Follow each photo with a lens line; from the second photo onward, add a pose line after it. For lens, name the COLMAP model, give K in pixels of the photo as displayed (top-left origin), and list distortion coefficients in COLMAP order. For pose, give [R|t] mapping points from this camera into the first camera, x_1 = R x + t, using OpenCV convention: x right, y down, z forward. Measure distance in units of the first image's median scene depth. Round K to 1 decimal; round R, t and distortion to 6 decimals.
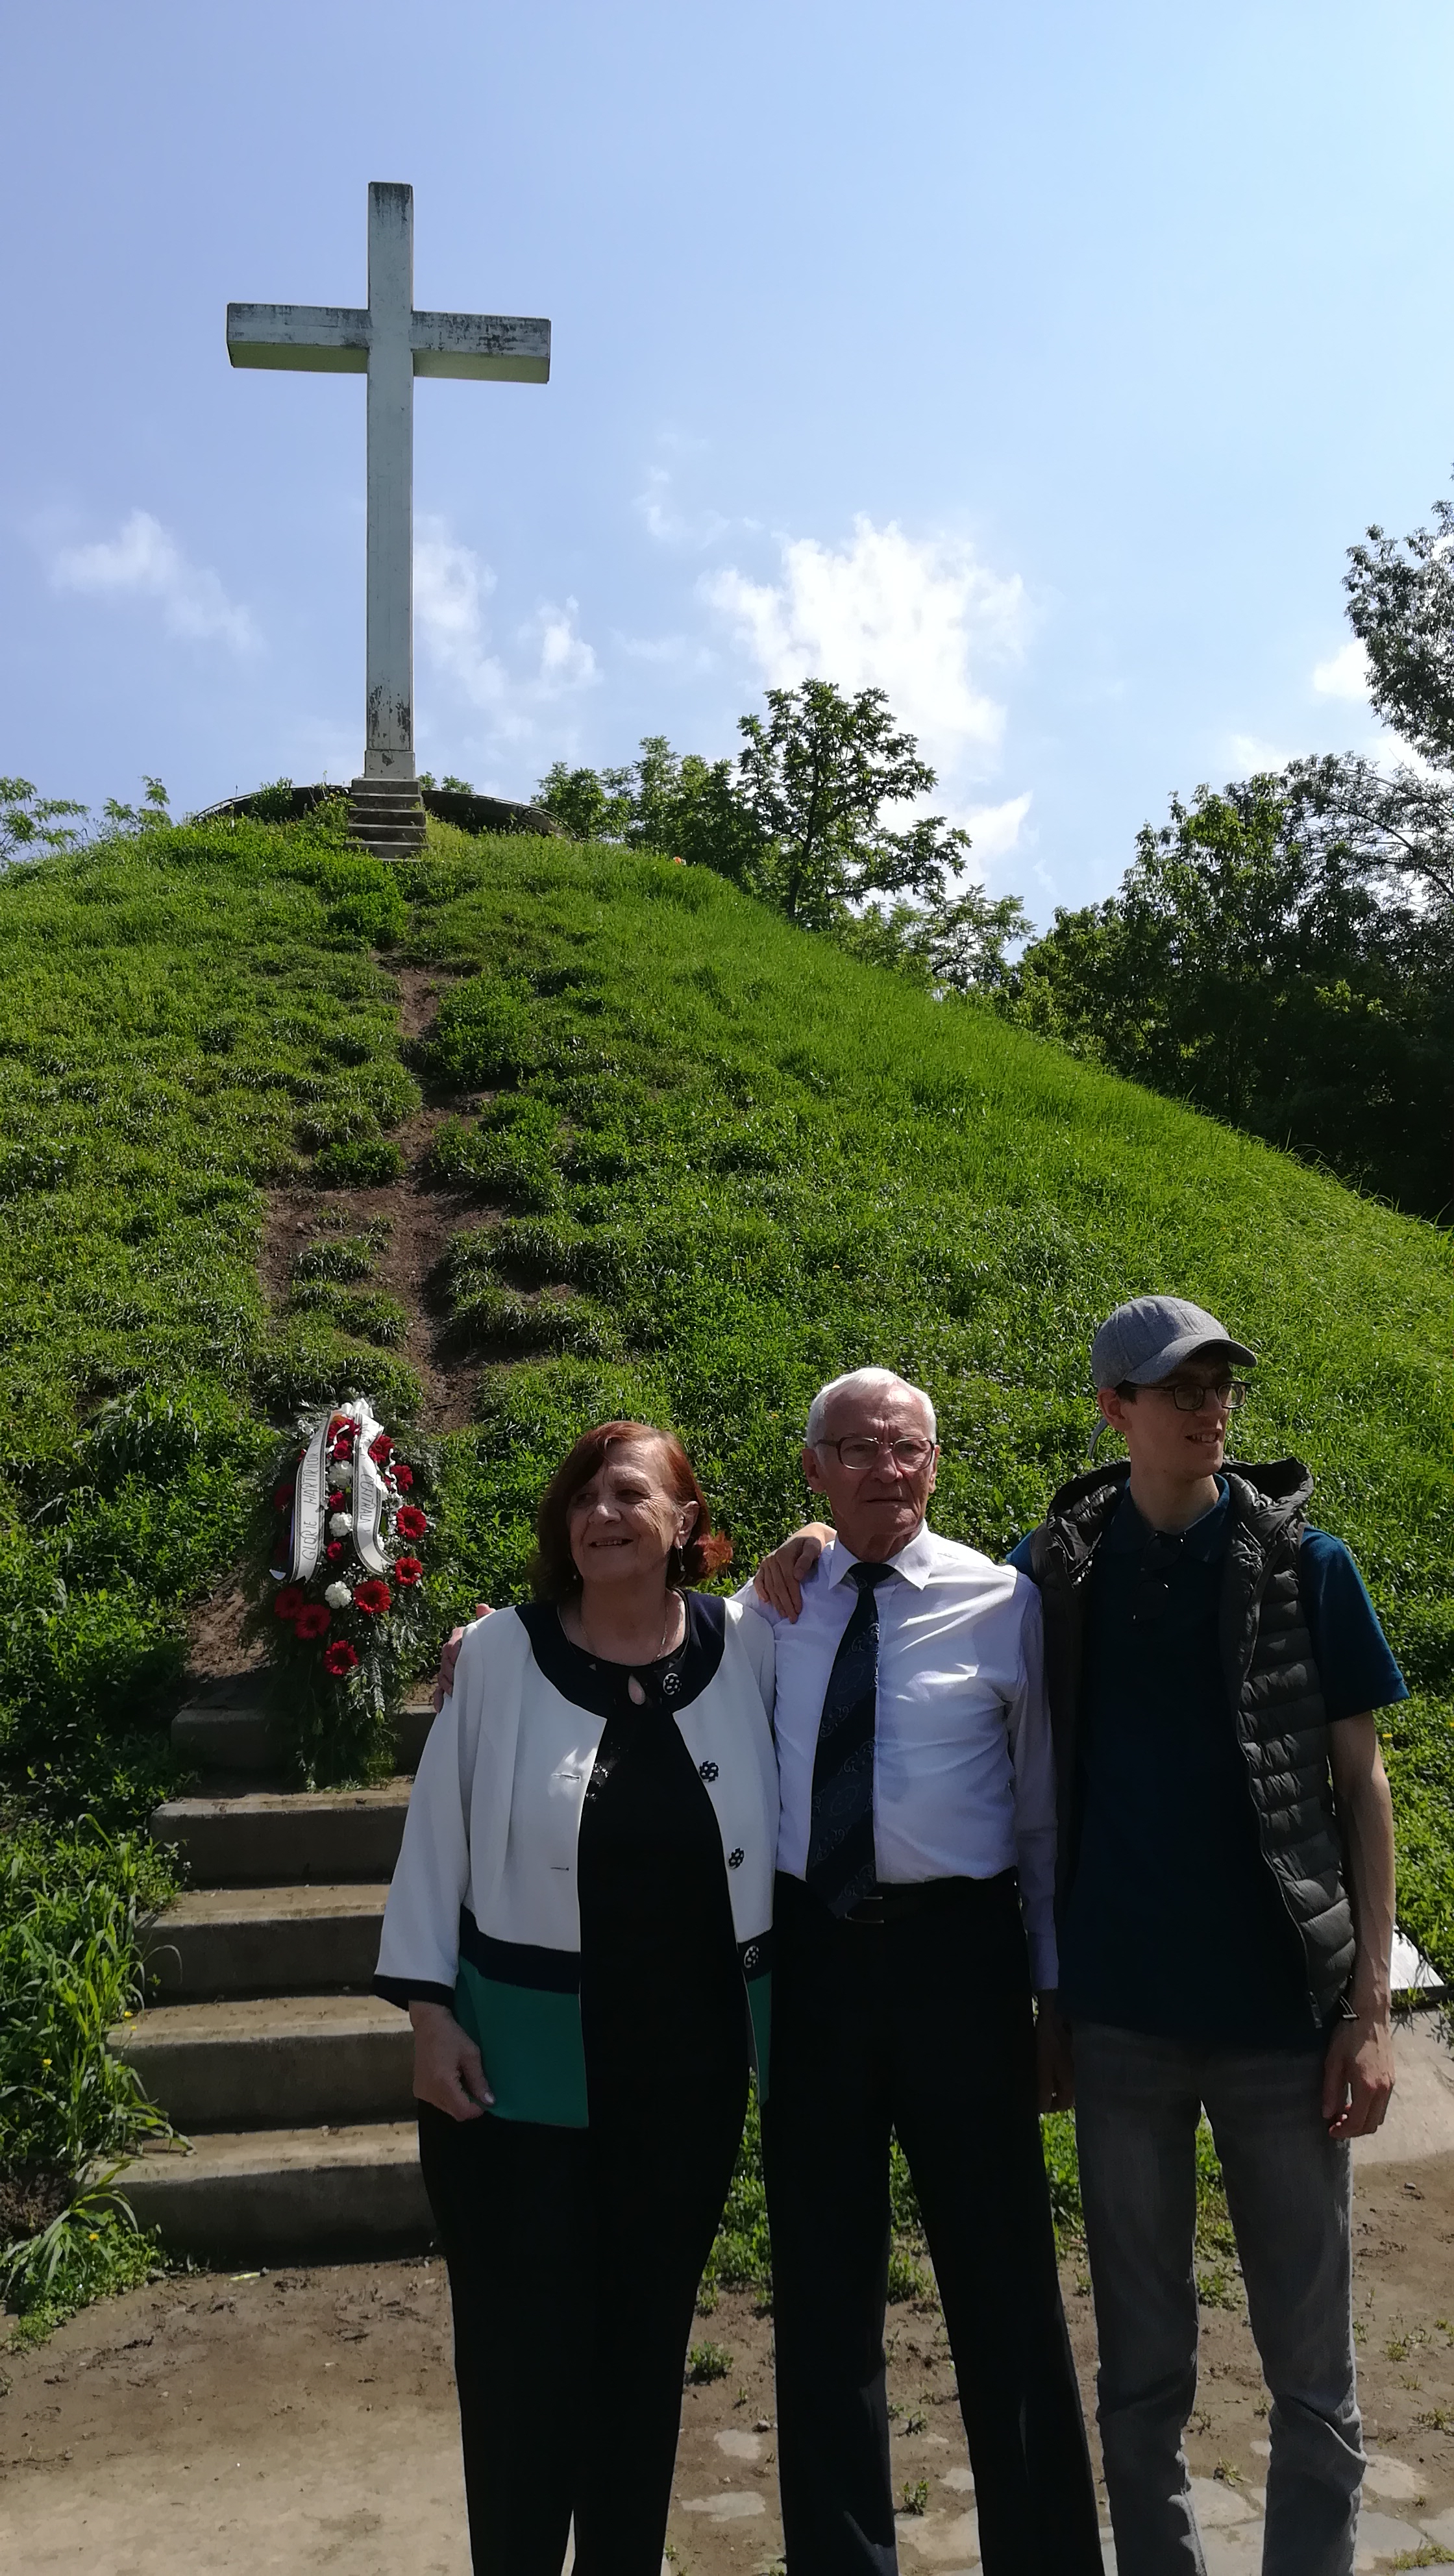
lens RADIAL K [[2009.8, 0, 727.0], [0, 2009.8, 1288.0], [0, 0, 1]] dist [0.112199, -0.207266]
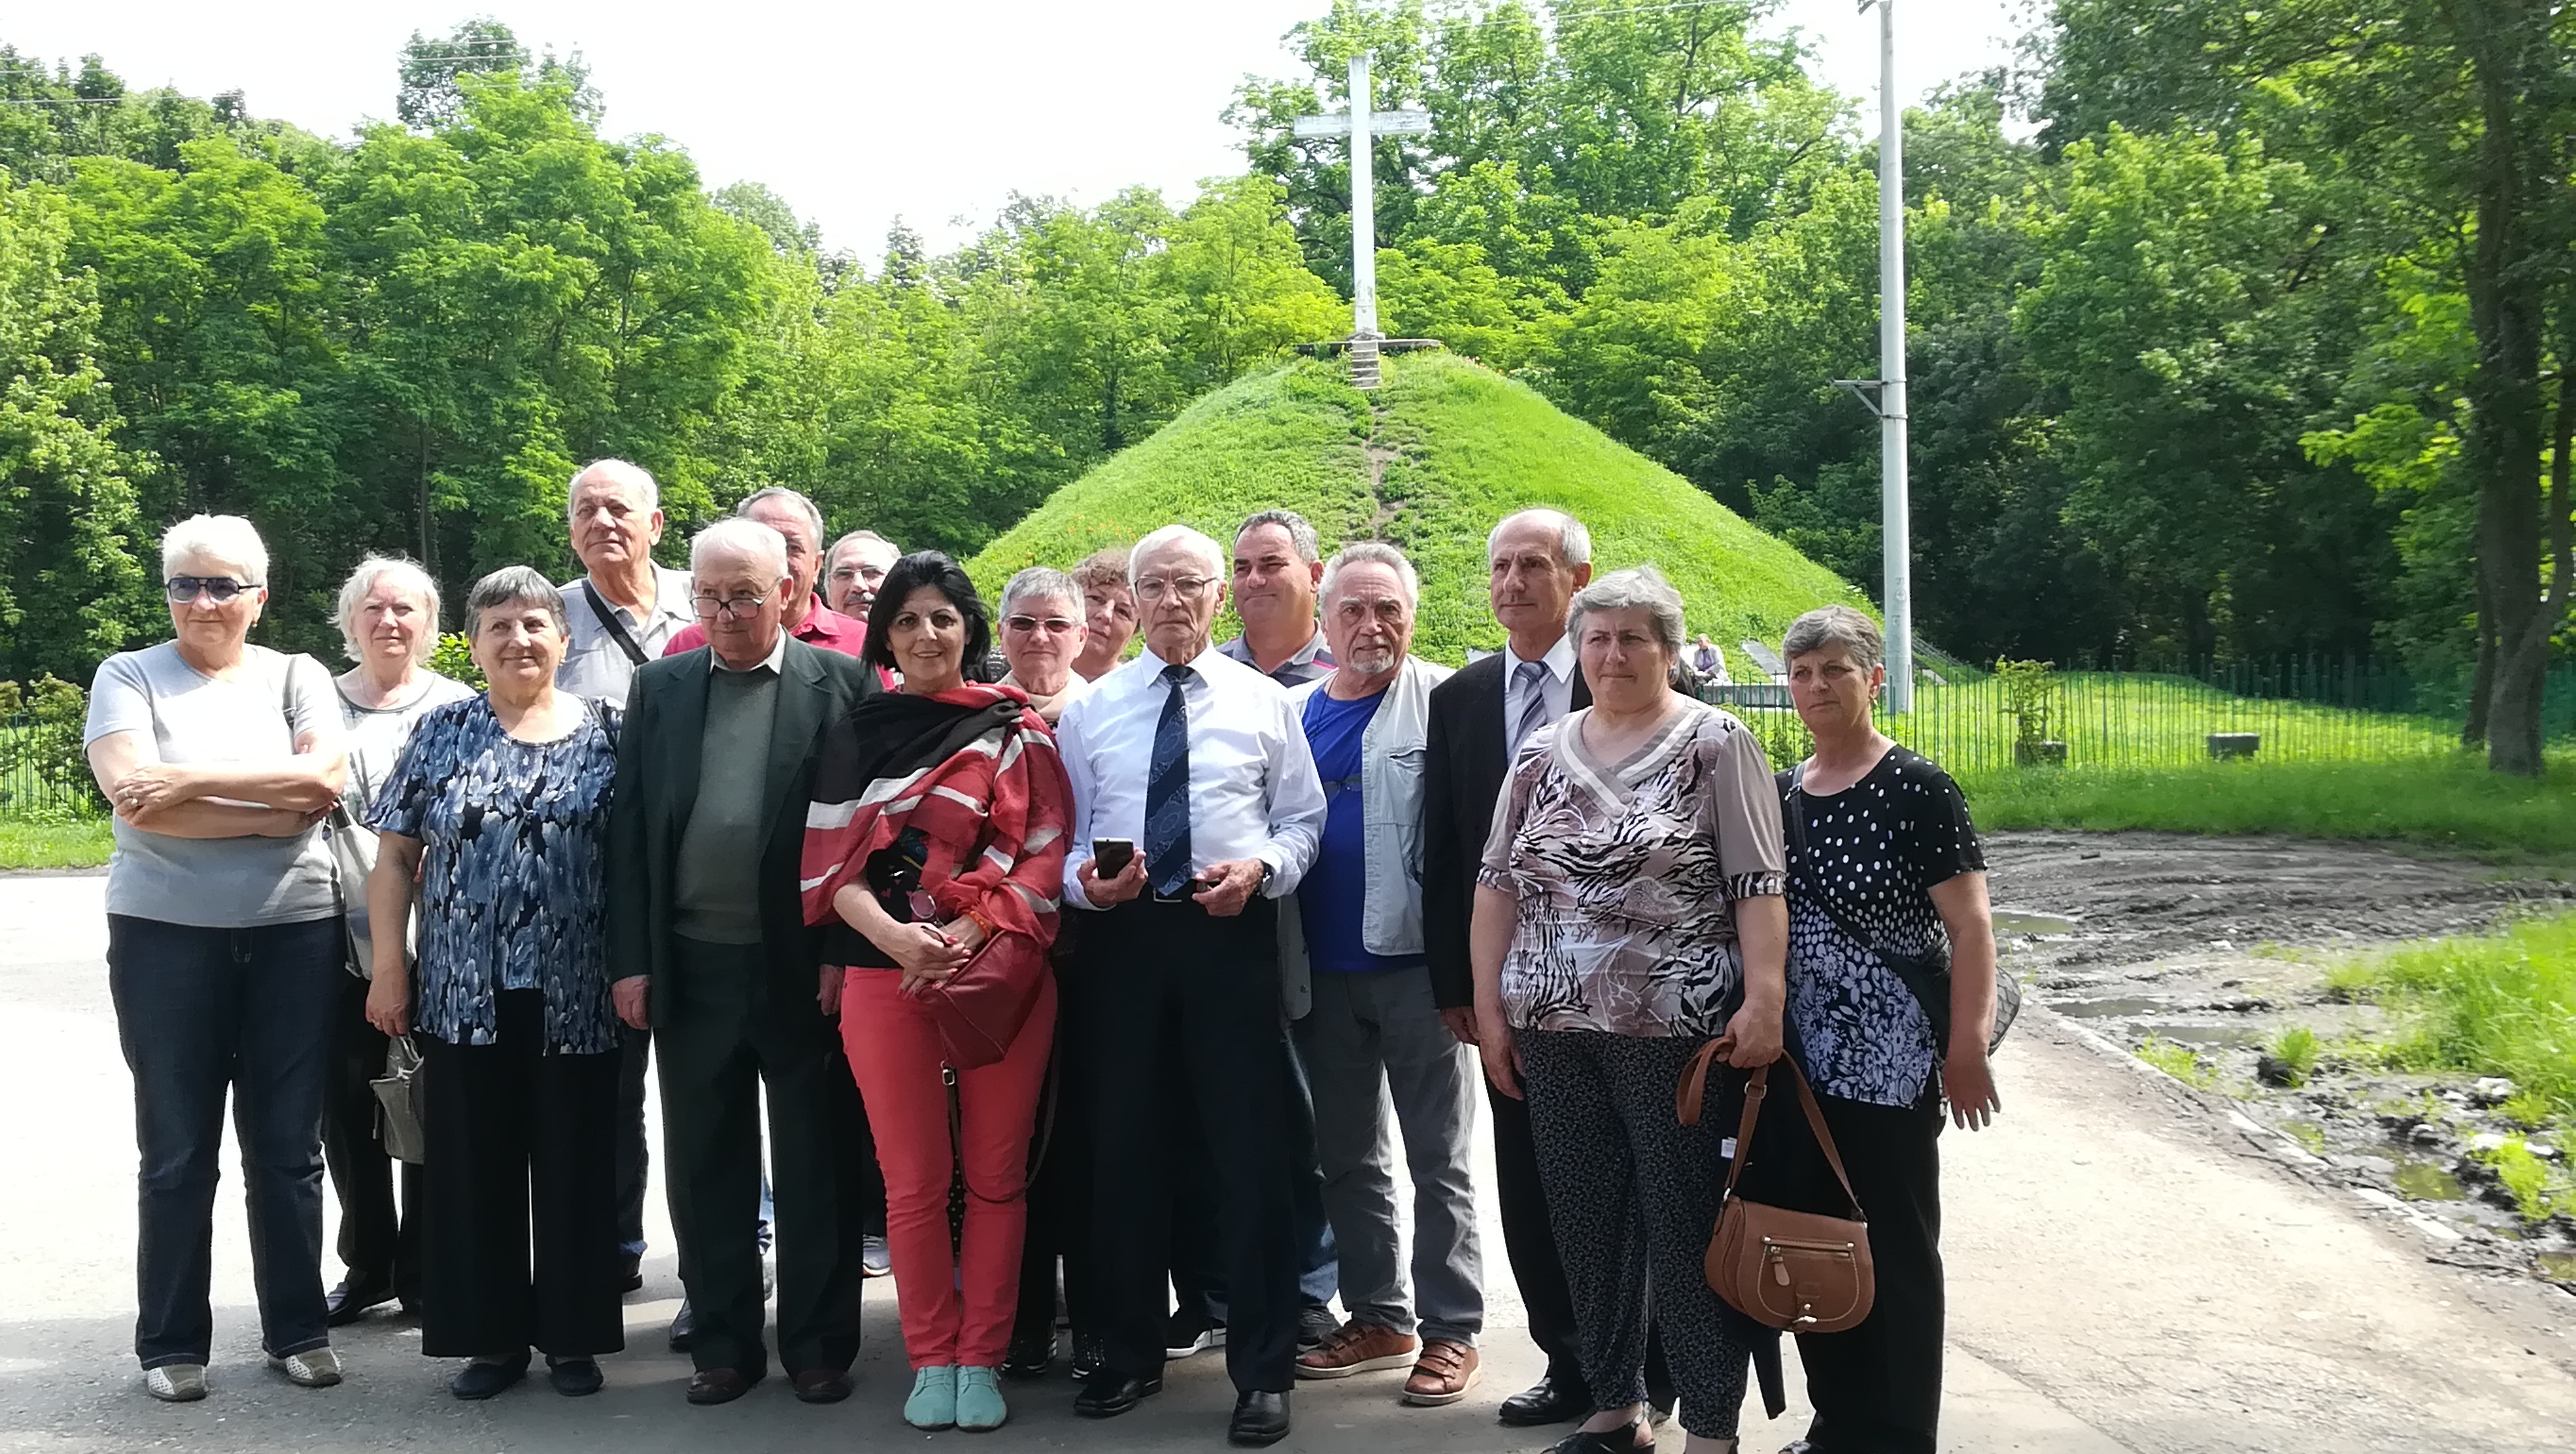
lens RADIAL K [[3857.5, 0, 1288.0], [0, 3857.5, 727.0], [0, 0, 1]] dist [0.000061, 0.000619]
pose [[0.981883, -0.010083, -0.189217, 0.951657], [0.039528, 0.987514, 0.152494, -0.728316], [0.185317, -0.157211, 0.970022, -5.566286]]
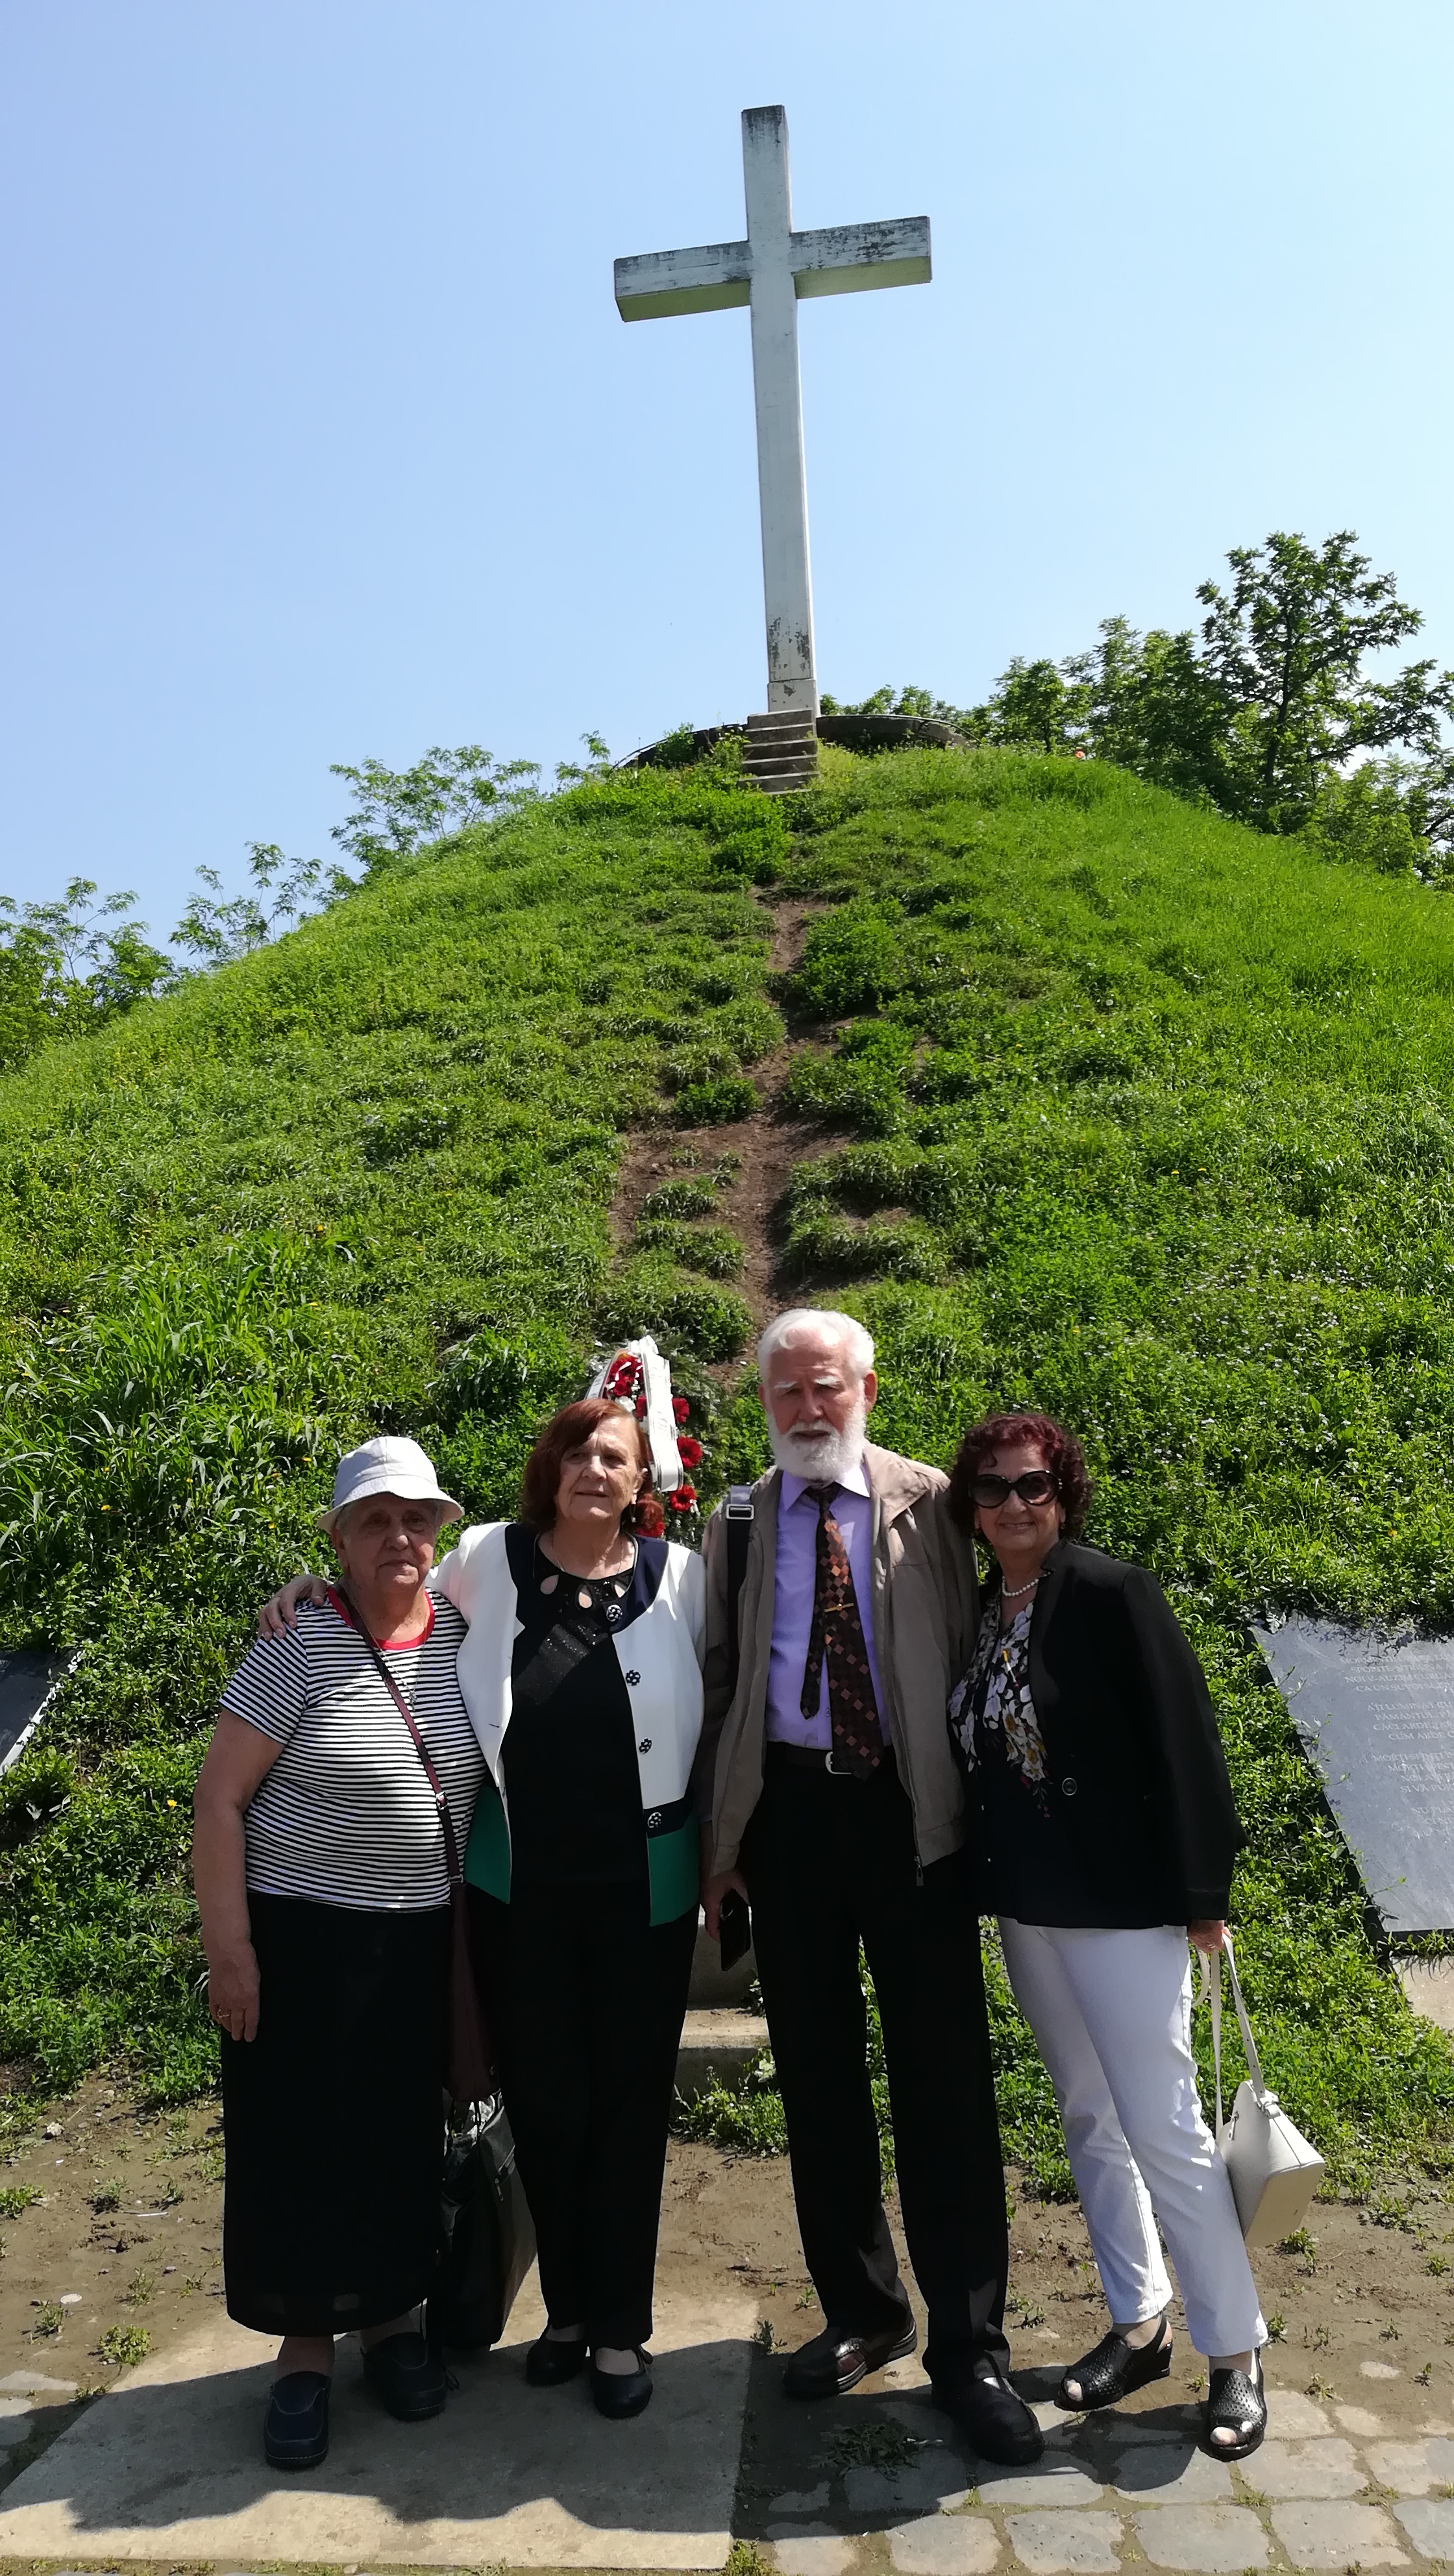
lens RADIAL K [[2009.8, 0, 727.0], [0, 2009.8, 1288.0], [0, 0, 1]] dist [0.112199, -0.207266]
pose [[0.965651, -0.050930, -0.254802, 0.069101], [0.062578, 0.997324, 0.037812, -0.004002], [0.252194, -0.052458, 0.966254, -0.003894]]
